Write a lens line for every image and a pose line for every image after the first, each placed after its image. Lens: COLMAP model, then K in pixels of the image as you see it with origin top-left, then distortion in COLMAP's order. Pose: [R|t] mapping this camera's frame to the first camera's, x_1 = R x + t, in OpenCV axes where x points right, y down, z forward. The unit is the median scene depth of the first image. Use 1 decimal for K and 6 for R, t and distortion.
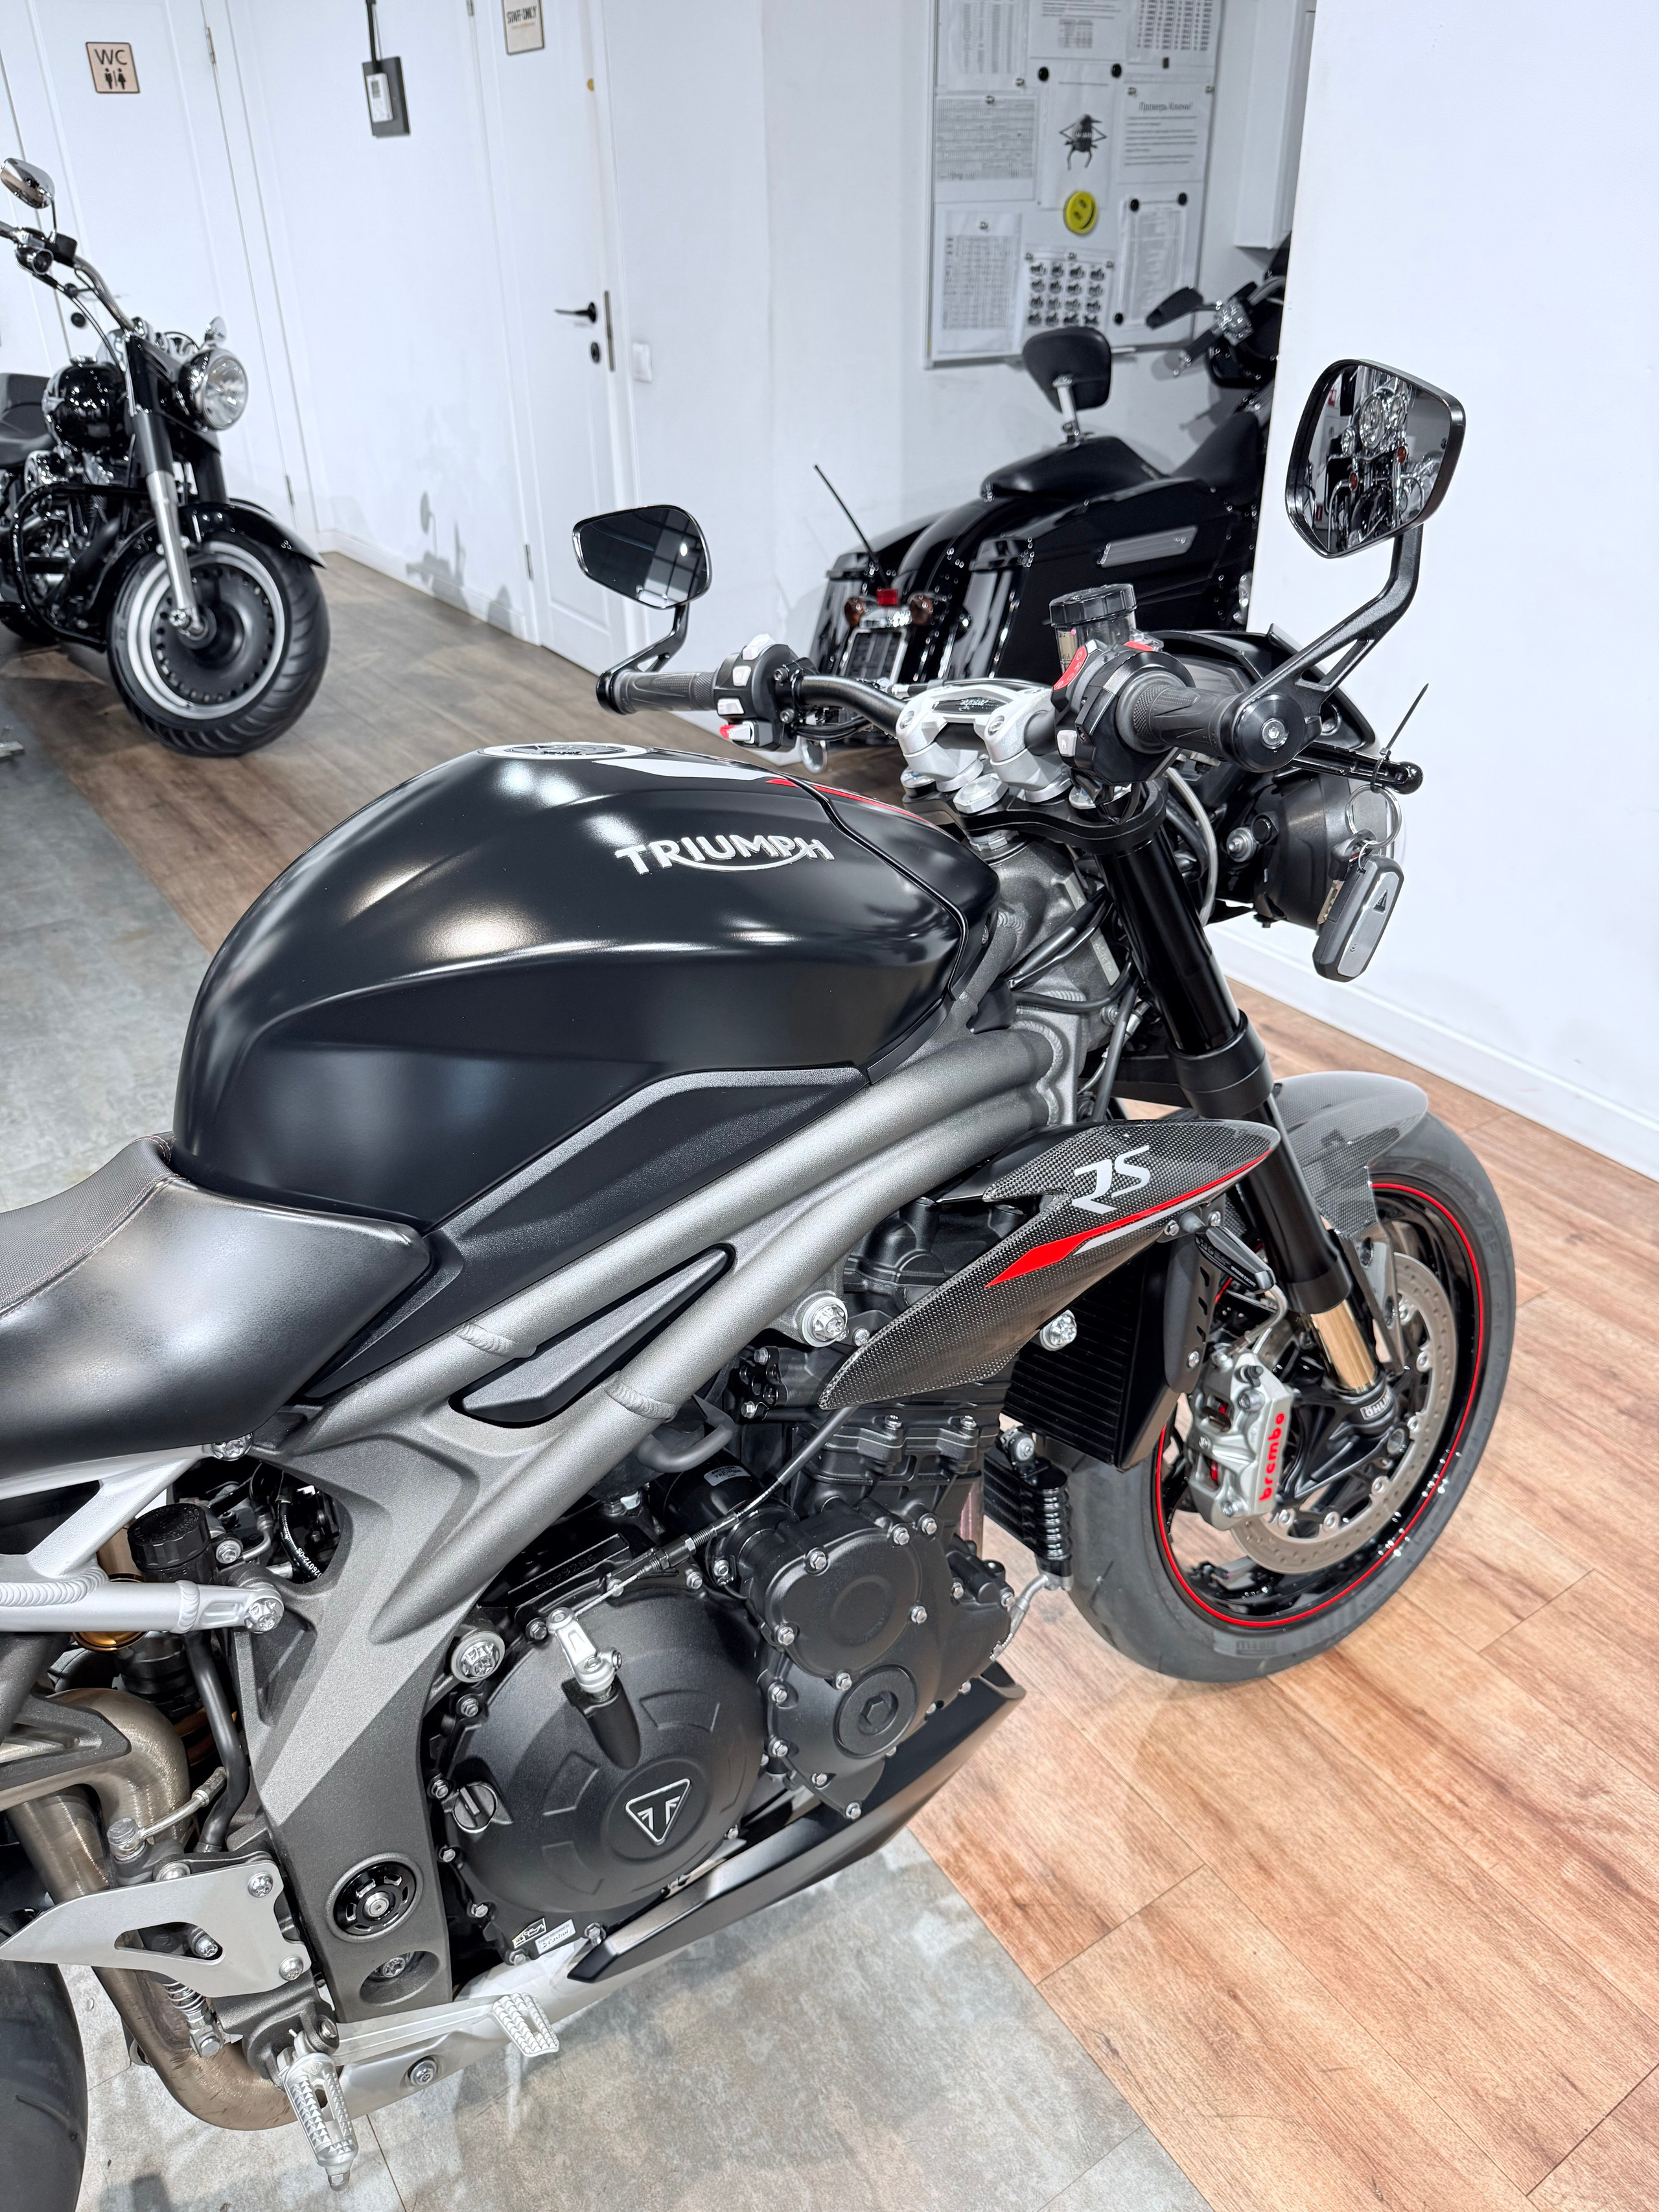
lens RADIAL K [[1576.8, 0, 828.8], [0, 1576.8, 1109.8], [0, 0, 1]] dist [-0.003786, -0.006160]
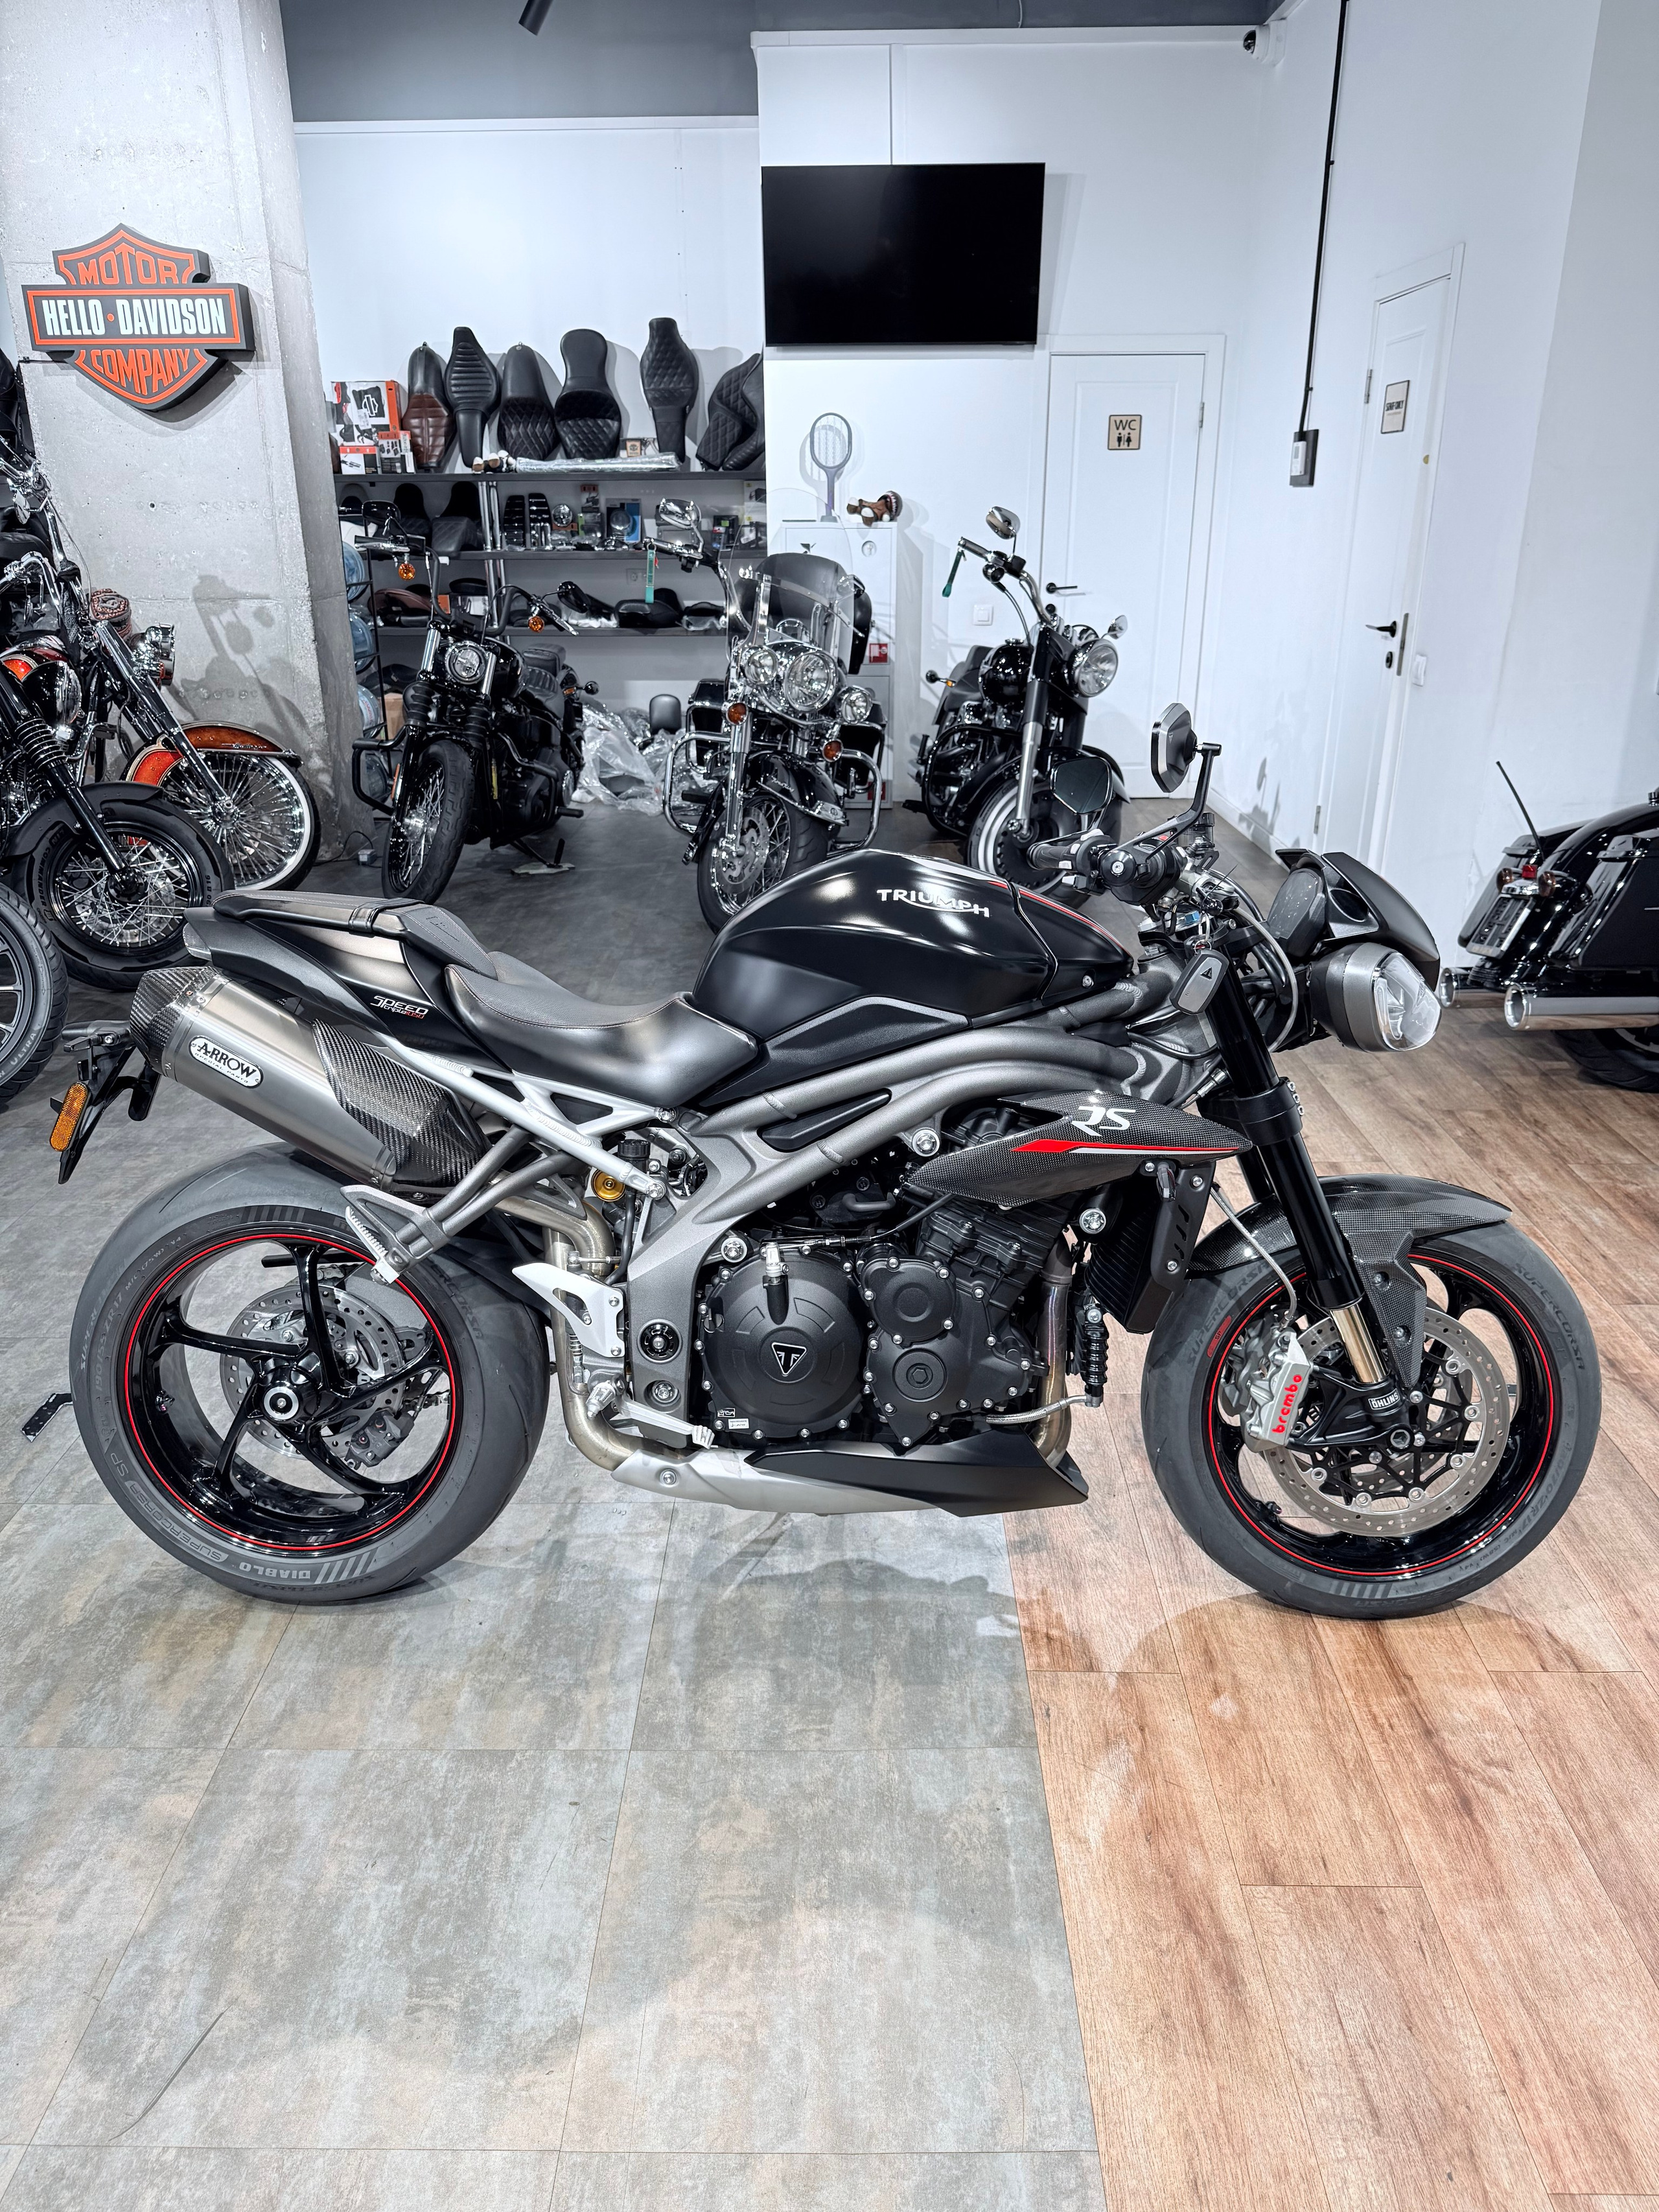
lens RADIAL K [[1552.1, 0, 827.9], [0, 1552.1, 1111.6], [0, 0, 1]] dist [0.031405, -0.047982]
pose [[0.822748, 0.219972, -0.524117, 0.415910], [-0.296525, 0.952769, -0.065601, 0.121142], [0.484933, 0.209387, 0.849116, -0.327957]]
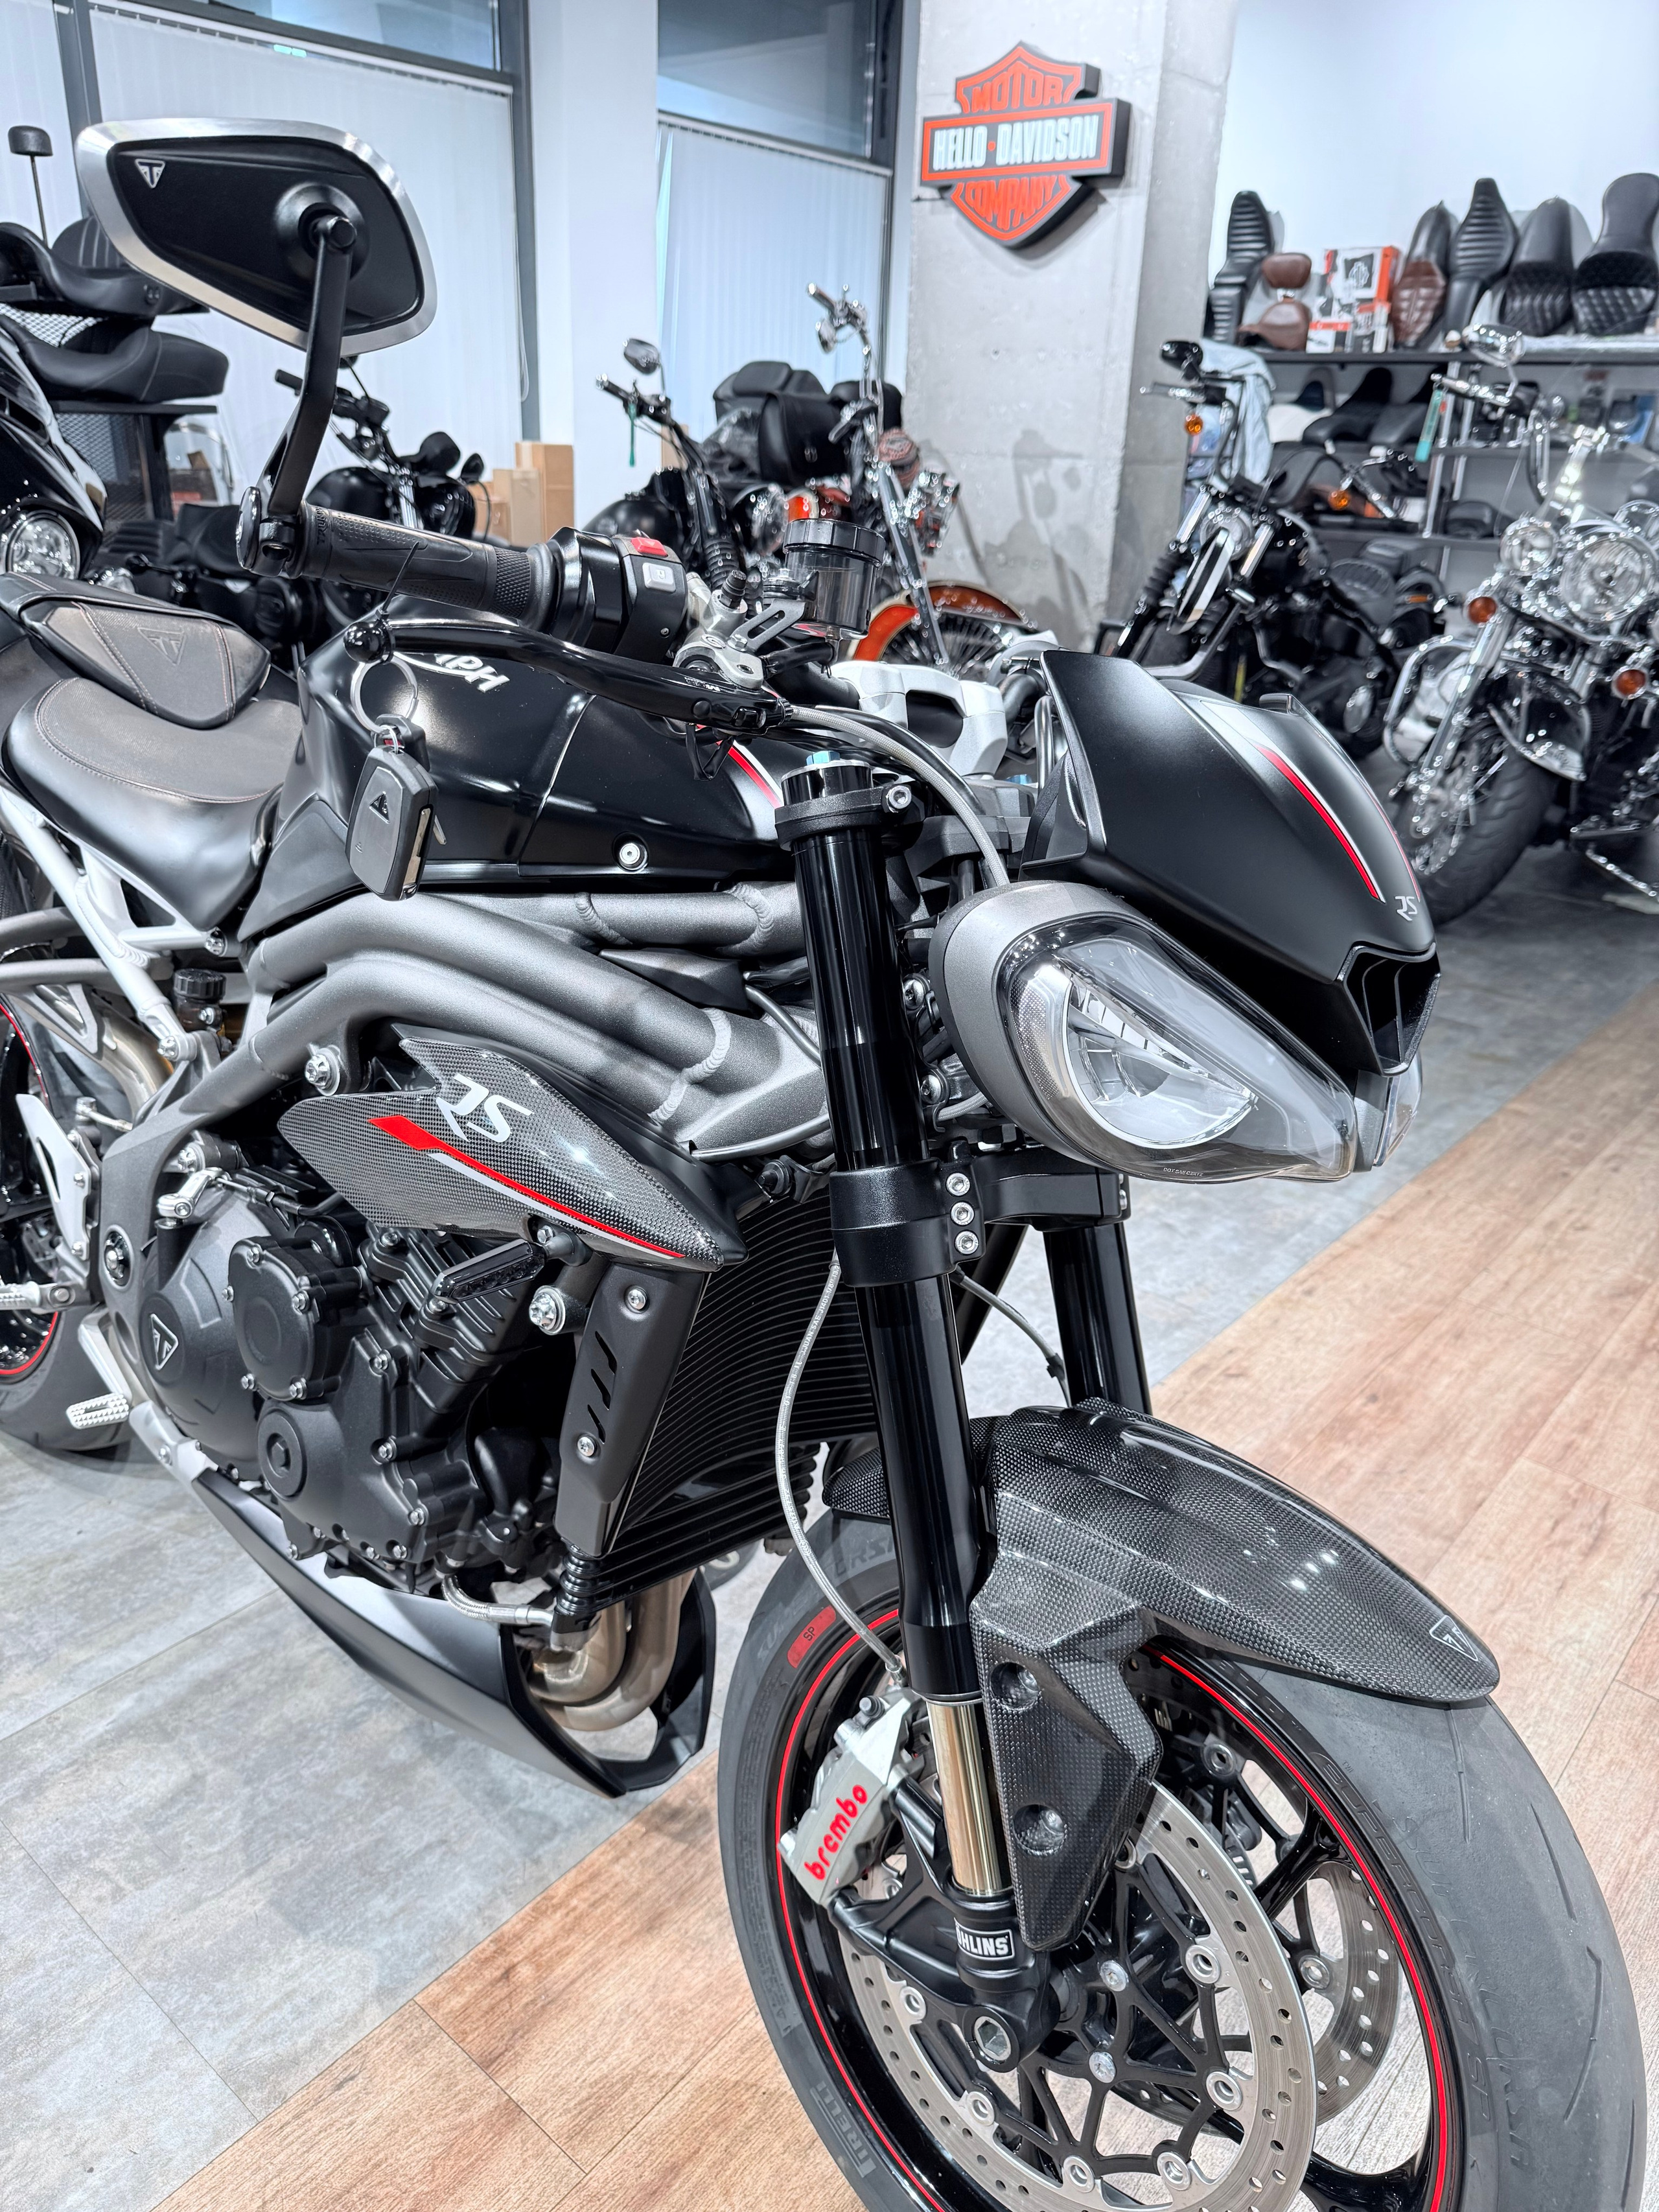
lens RADIAL K [[1571.2, 0, 820.7], [0, 1571.2, 1115.1], [0, 0, 1]] dist [0.011514, -0.029120]
pose [[0.270139, 0.408287, -0.871967, 0.499845], [-0.522778, 0.822712, 0.223265, -0.126109], [0.808534, 0.395533, 0.435690, 0.374602]]
